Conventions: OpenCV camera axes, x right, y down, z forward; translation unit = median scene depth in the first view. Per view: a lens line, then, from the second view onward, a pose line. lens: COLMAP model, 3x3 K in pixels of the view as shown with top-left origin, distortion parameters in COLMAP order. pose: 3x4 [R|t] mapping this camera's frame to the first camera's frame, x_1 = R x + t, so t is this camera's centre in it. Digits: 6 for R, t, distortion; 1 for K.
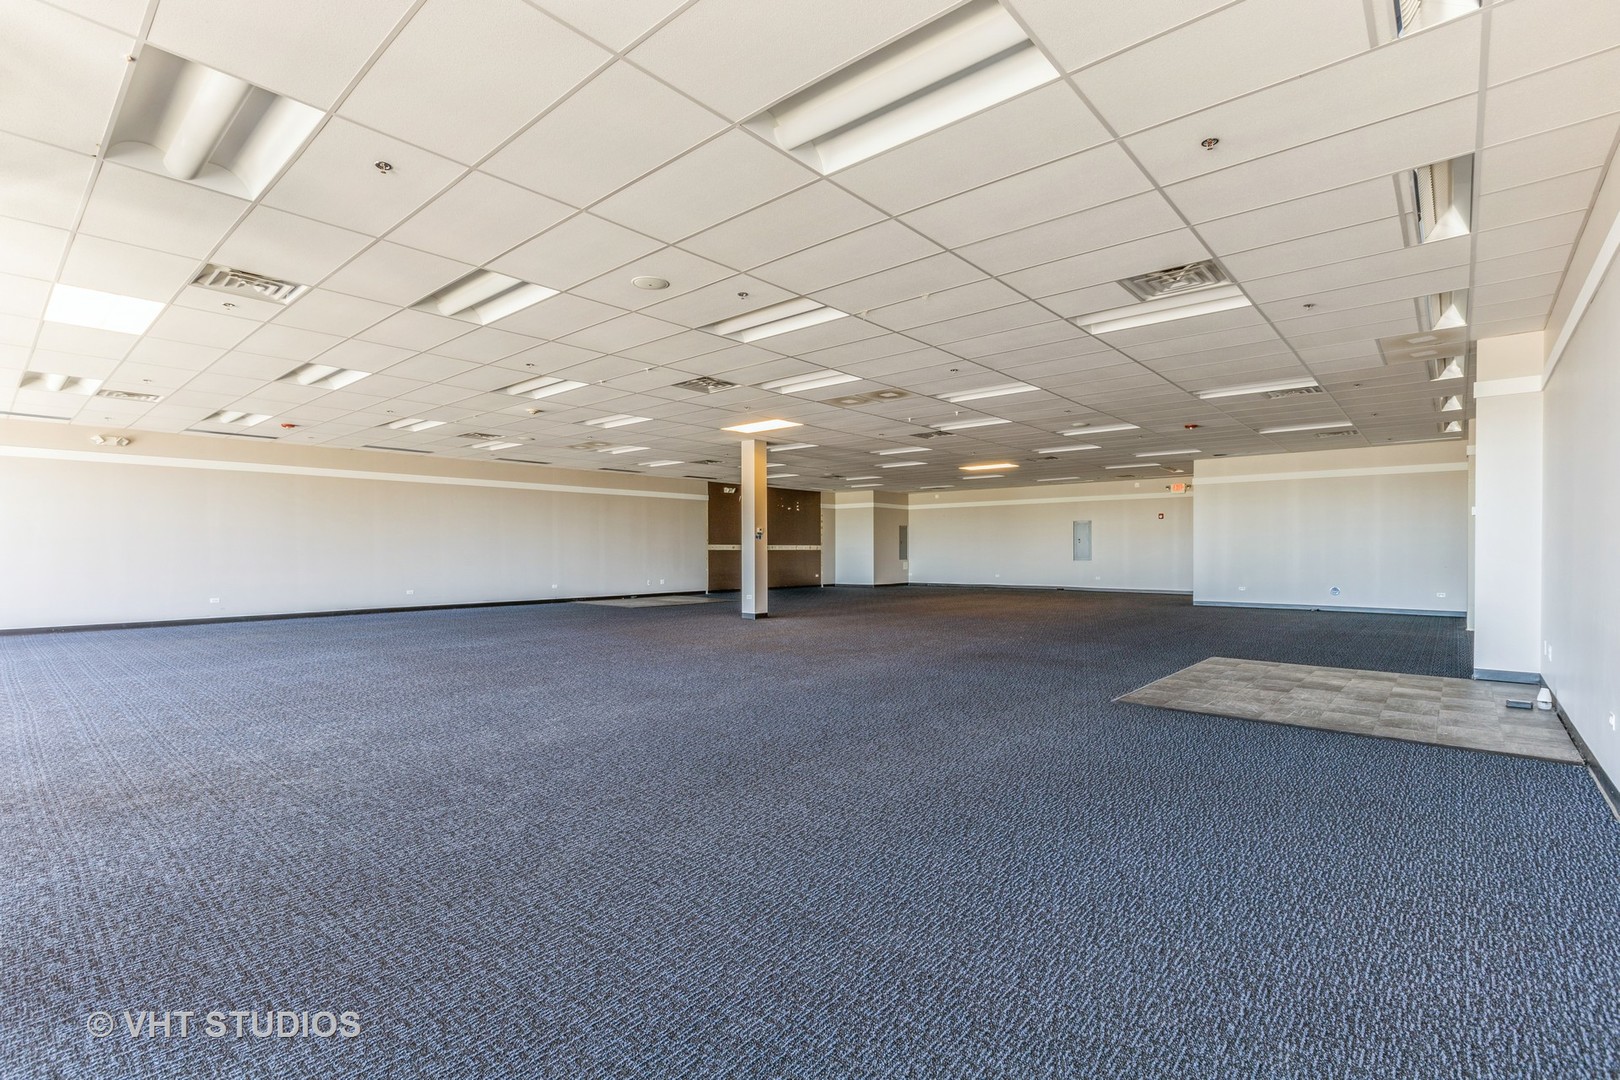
lens RADIAL K [[737.7, 0, 778.5], [0, 737.7, 539.2], [0, 0, 1]] dist [-0.002549, 0.001364]
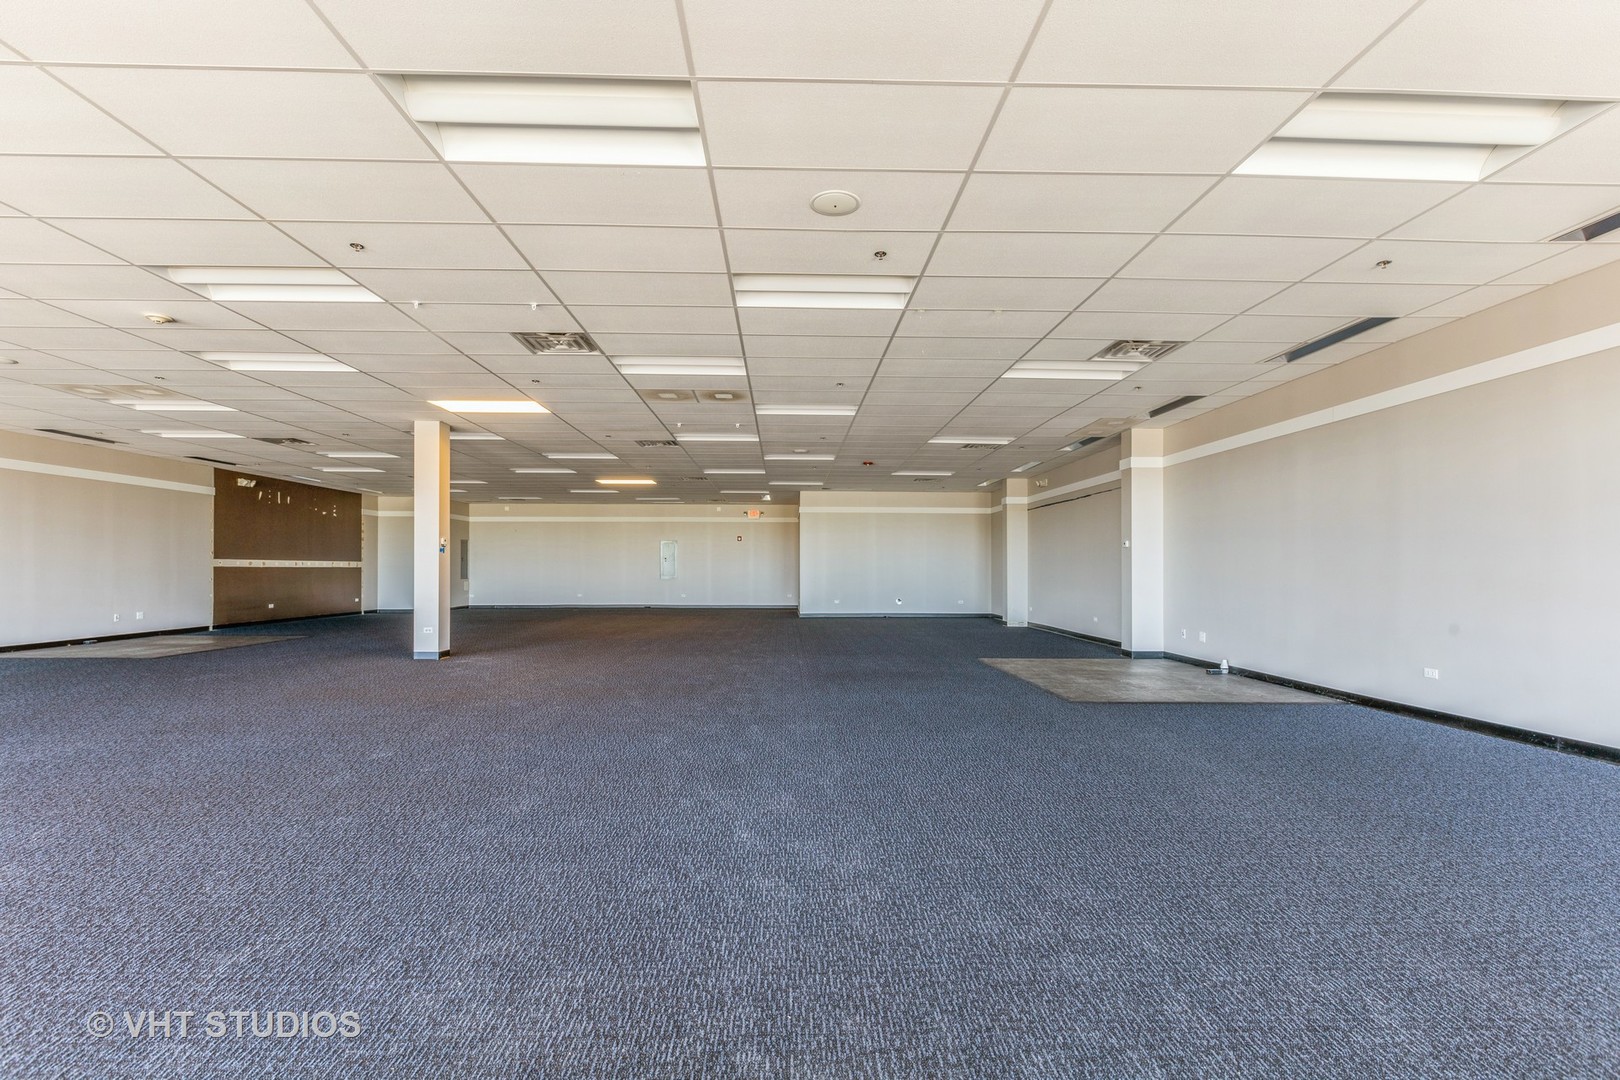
lens RADIAL K [[737.7, 0, 798.4], [0, 737.7, 567.8], [0, 0, 1]] dist [-0.002549, 0.001364]
pose [[0.723039, 0.004300, 0.690794, -0.278566], [-0.014763, 0.999848, 0.009228, 0.001793], [-0.690650, -0.016870, 0.722993, 0.198216]]
